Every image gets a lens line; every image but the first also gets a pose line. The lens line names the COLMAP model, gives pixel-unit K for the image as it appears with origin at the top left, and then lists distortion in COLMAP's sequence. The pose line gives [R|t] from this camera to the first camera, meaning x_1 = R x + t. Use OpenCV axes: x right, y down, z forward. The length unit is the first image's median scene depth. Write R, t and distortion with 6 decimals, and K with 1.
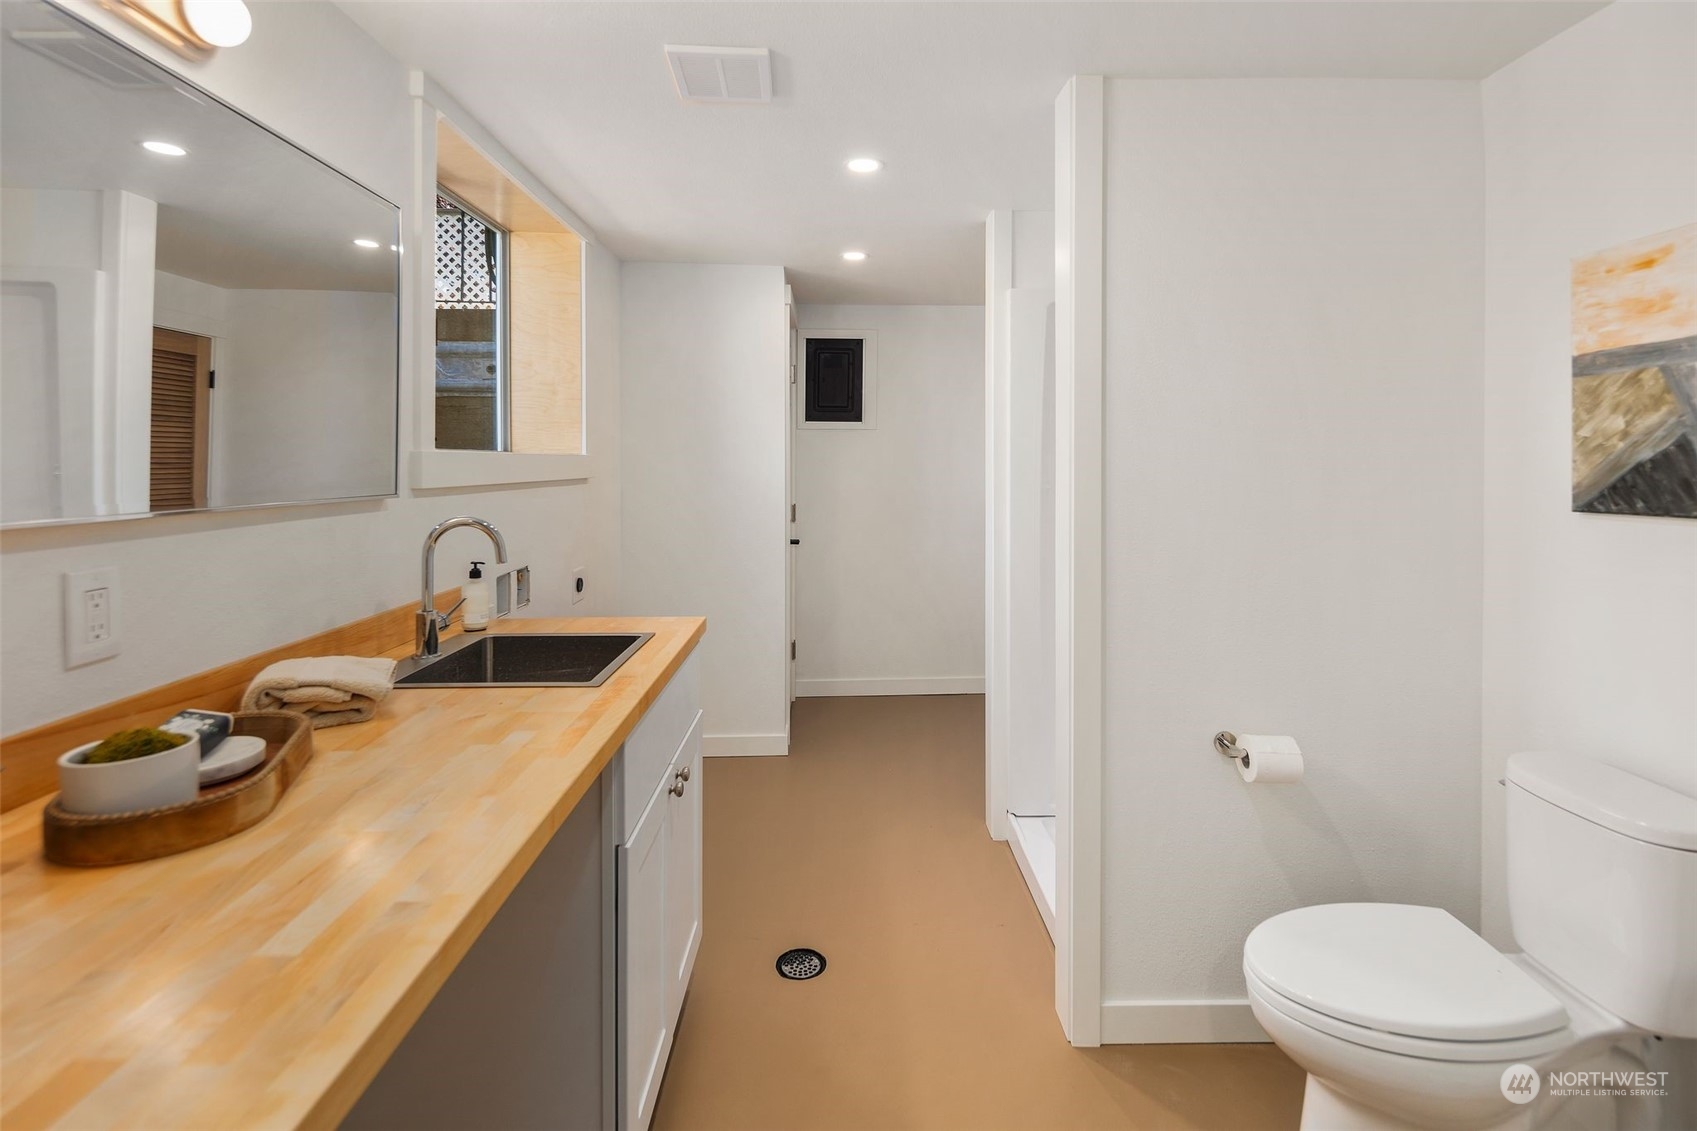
lens RADIAL K [[834.8, 0, 852.1], [0, 834.8, 488.3], [0, 0, 1]] dist [-0.023372, 0.000346]
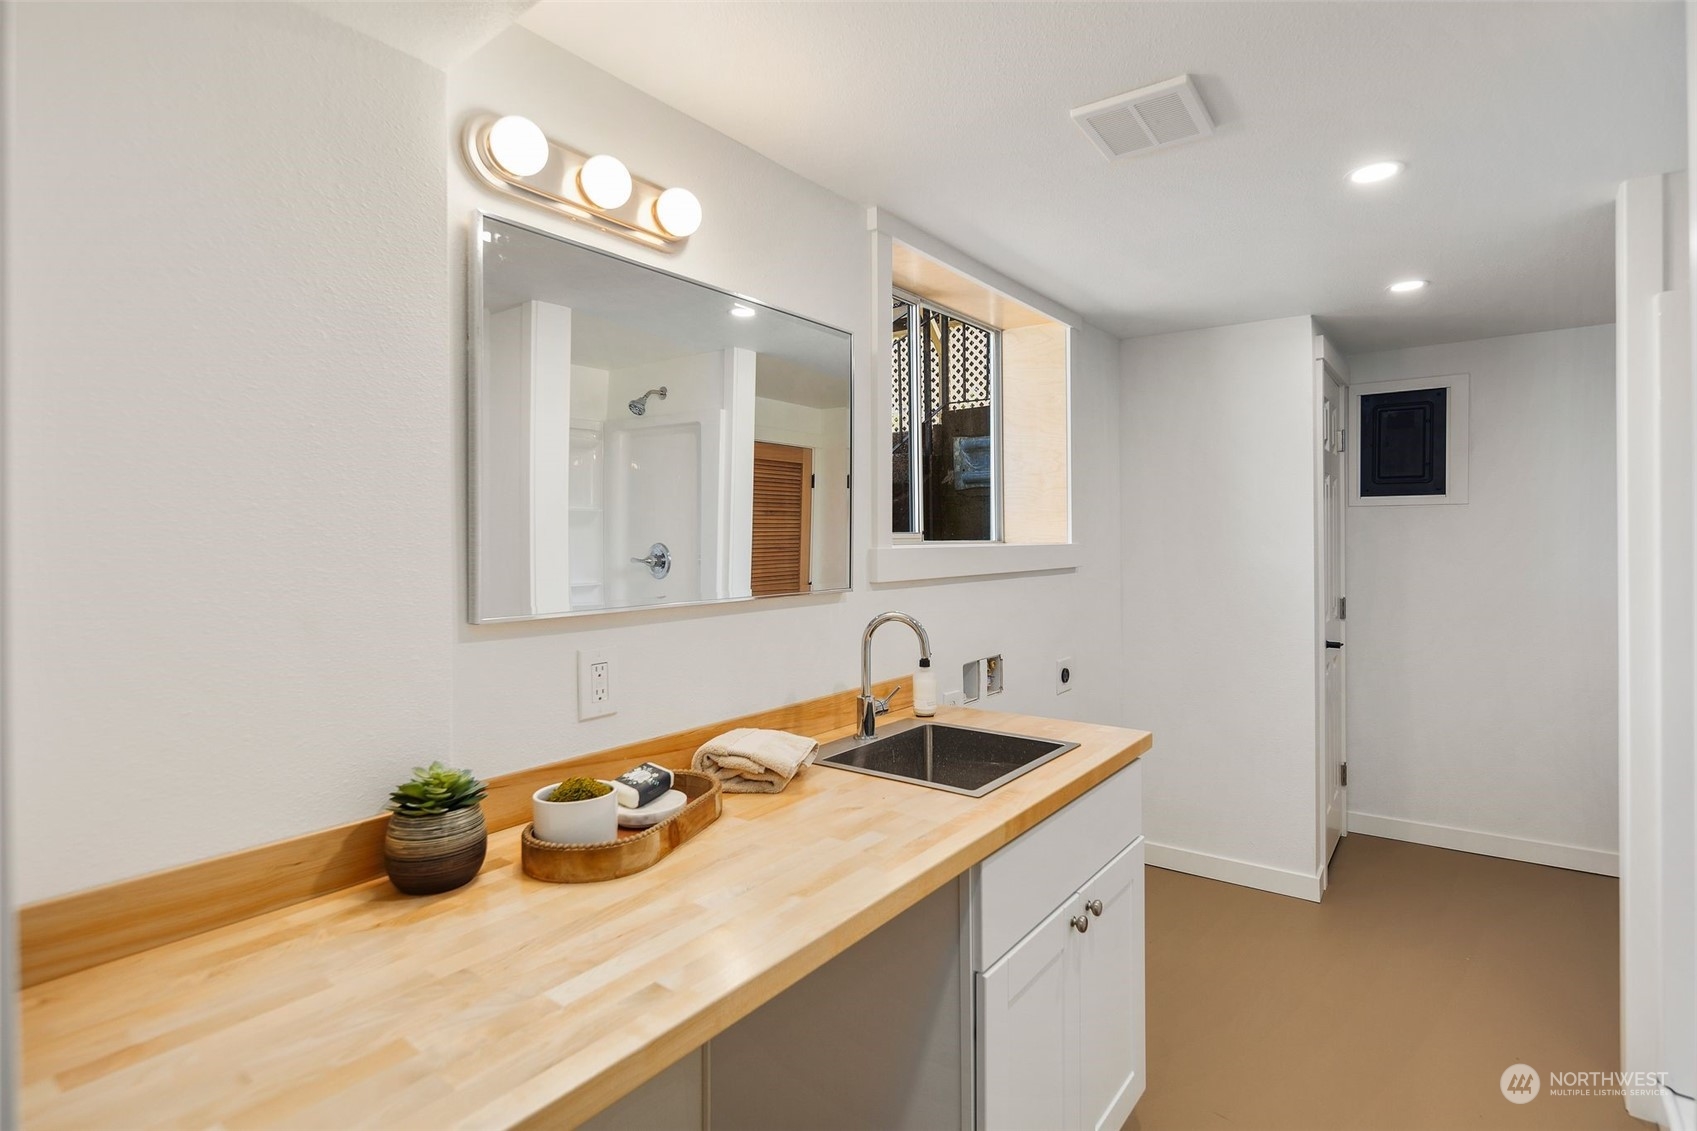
lens RADIAL K [[820.0, 0, 843.4], [0, 820.0, 555.2], [0, 0, 1]] dist [-0.000382, -0.001051]
pose [[0.767691, 0.006105, -0.640791, 0.160133], [-0.010323, 0.999943, -0.002840, -0.035418], [0.640737, 0.008795, 0.767710, 0.137566]]
